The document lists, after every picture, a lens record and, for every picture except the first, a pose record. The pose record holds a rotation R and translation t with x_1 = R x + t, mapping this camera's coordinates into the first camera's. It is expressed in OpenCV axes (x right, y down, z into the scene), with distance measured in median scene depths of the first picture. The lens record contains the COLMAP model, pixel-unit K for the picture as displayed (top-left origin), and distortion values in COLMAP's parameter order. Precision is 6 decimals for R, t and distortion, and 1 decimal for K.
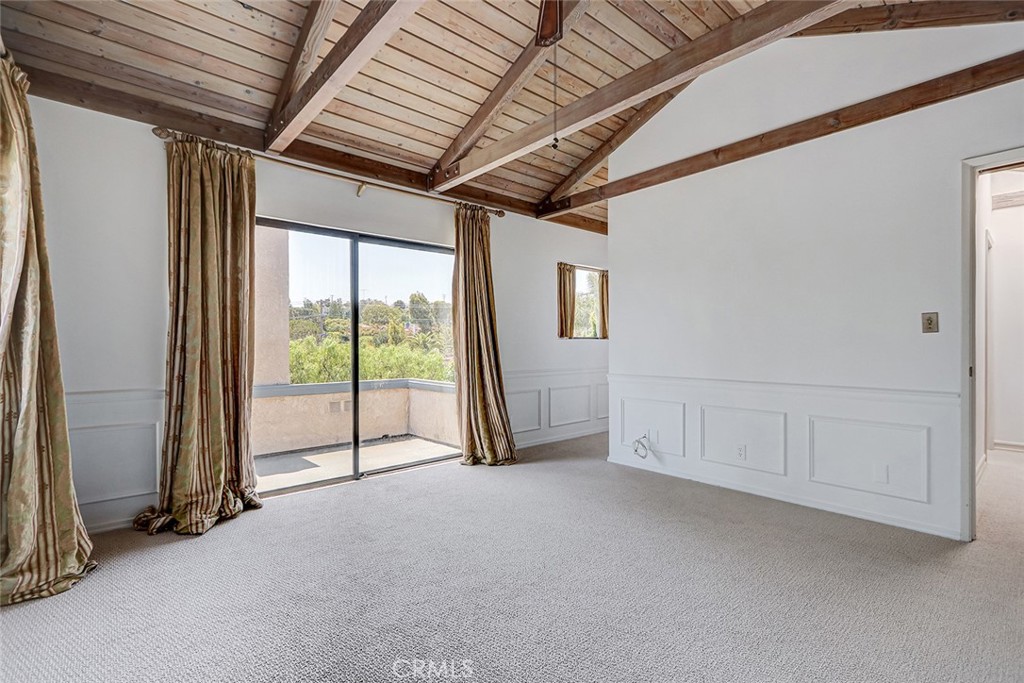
lens RADIAL K [[468.6, 0, 498.1], [0, 468.6, 345.7], [0, 0, 1]] dist [-0.000320, 0.000493]
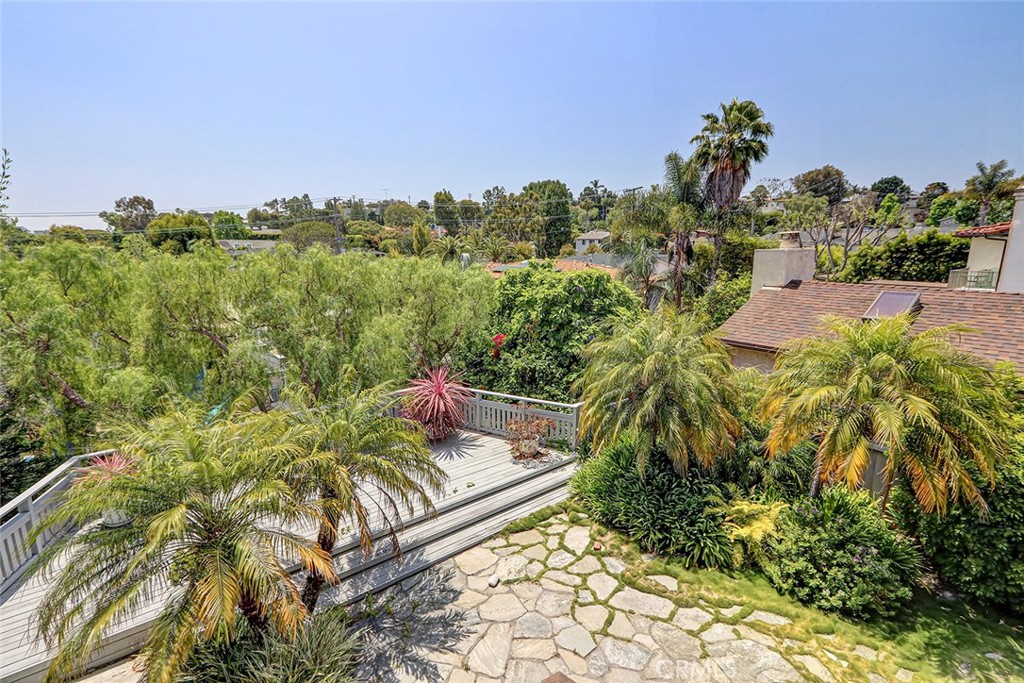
lens RADIAL K [[468.6, 0, 491.6], [0, 468.6, 346.0], [0, 0, 1]] dist [-0.000320, 0.000493]
pose [[0.997639, 0.013499, -0.067341, -0.206877], [0.000458, 0.979166, 0.203060, -0.035756], [0.068679, -0.202611, 0.976848, 0.985406]]
